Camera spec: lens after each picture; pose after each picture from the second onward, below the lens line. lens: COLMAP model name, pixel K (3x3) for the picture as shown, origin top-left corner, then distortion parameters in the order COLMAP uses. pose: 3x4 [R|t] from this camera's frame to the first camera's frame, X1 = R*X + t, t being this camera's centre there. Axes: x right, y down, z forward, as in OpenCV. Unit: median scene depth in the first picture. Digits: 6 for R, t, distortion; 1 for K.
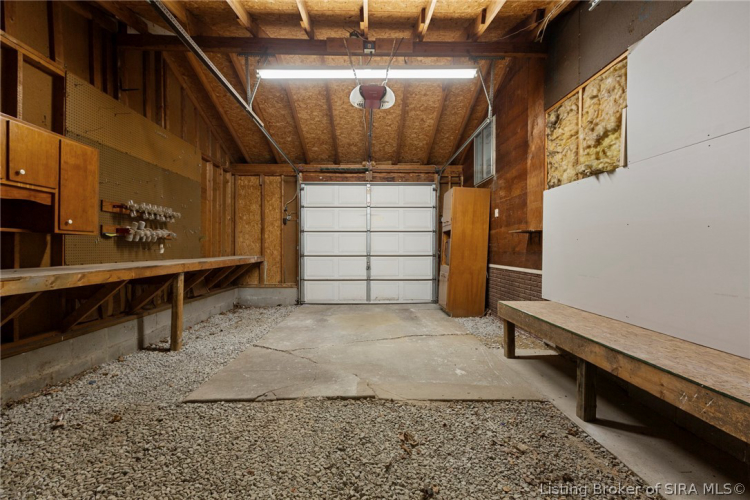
lens RADIAL K [[334.4, 0, 375.9], [0, 334.4, 247.1], [0, 0, 1]] dist [0.001358, -0.000042]
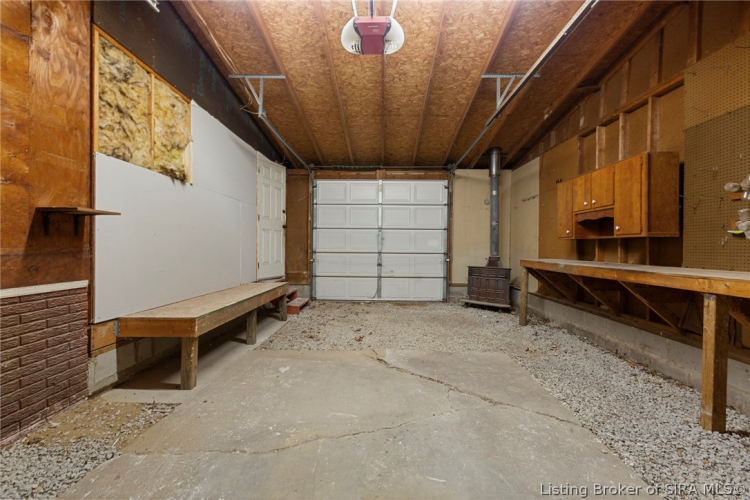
lens RADIAL K [[334.4, 0, 375.9], [0, 334.4, 247.1], [0, 0, 1]] dist [0.001358, -0.000042]
pose [[-0.998678, -0.012305, 0.049901, -0.066906], [-0.012307, 0.999924, 0.000273, 0.005482], [-0.049901, -0.000341, -0.998754, 2.008411]]
